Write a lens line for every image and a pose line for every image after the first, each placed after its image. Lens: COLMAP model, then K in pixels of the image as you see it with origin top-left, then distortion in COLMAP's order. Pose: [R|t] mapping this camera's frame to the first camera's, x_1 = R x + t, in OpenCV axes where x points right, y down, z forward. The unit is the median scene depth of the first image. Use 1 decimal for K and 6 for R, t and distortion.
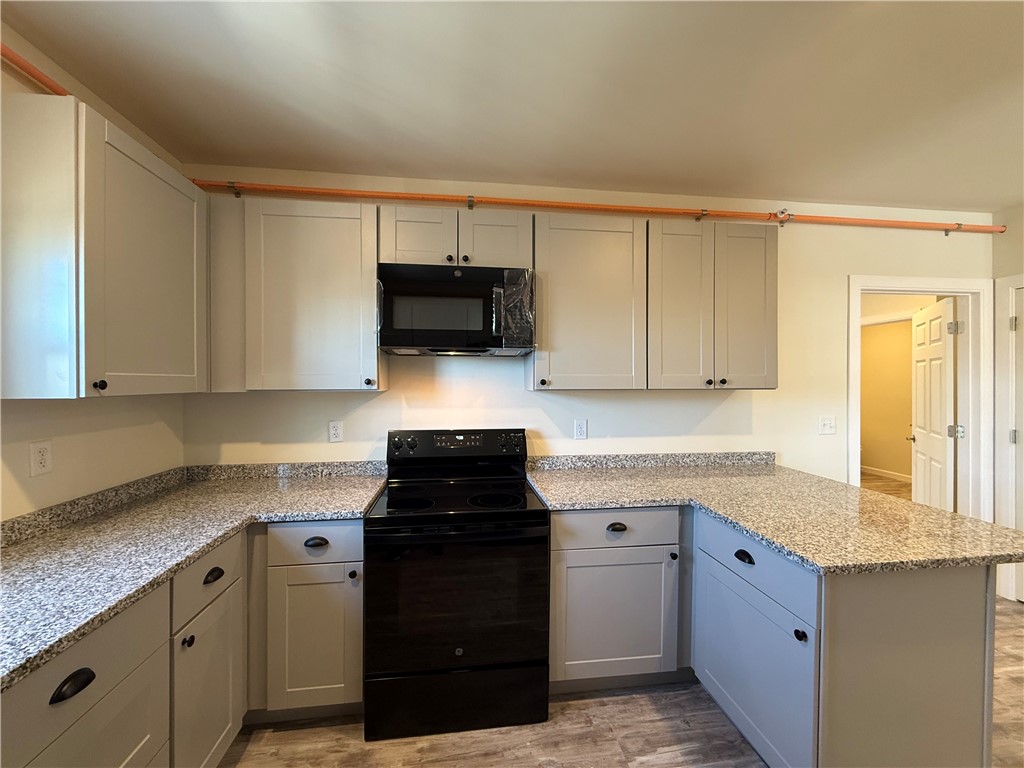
lens RADIAL K [[405.5, 0, 512.0], [0, 405.5, 384.0], [0, 0, 1]] dist [0.001973, 0.000305]
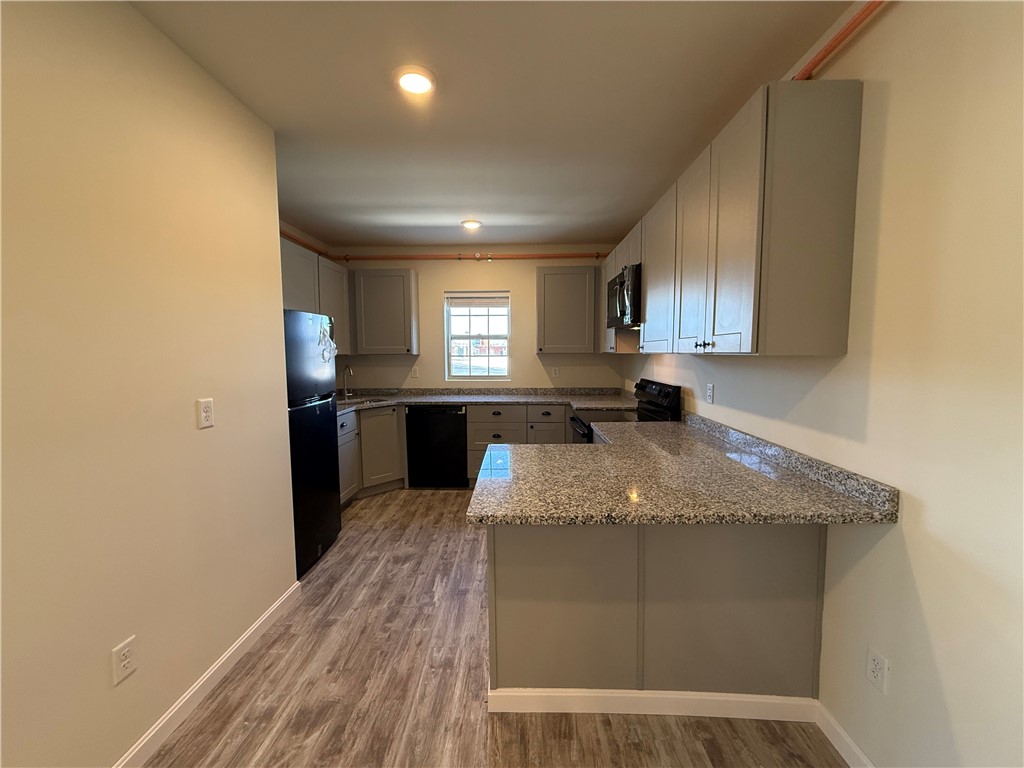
lens RADIAL K [[405.5, 0, 512.0], [0, 405.5, 384.0], [0, 0, 1]] dist [0.001973, 0.000305]
pose [[-0.159509, 0.077812, -0.984125, 1.202968], [0.003499, 0.996927, 0.078257, 0.006283], [0.987190, 0.009039, -0.159291, 0.651314]]
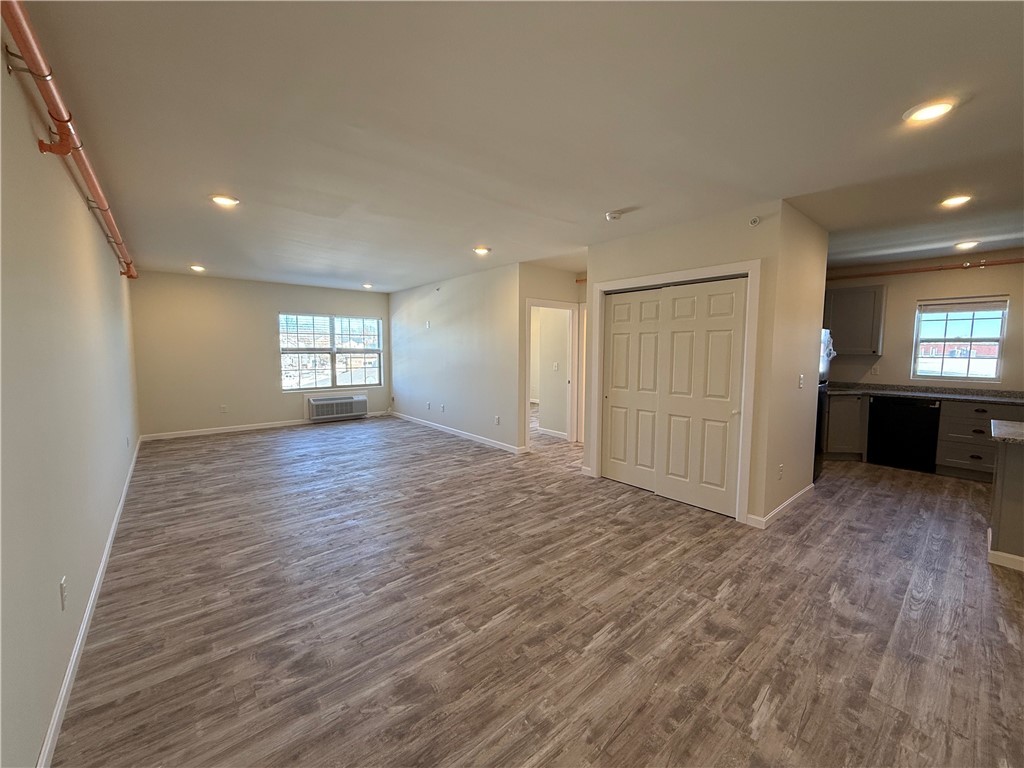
lens RADIAL K [[405.5, 0, 512.0], [0, 405.5, 384.0], [0, 0, 1]] dist [0.001973, 0.000305]
pose [[-0.840244, 0.038841, -0.540816, 2.317136], [-0.012090, 0.995841, 0.090305, -0.004538], [0.542074, 0.082417, -0.836279, 0.702400]]
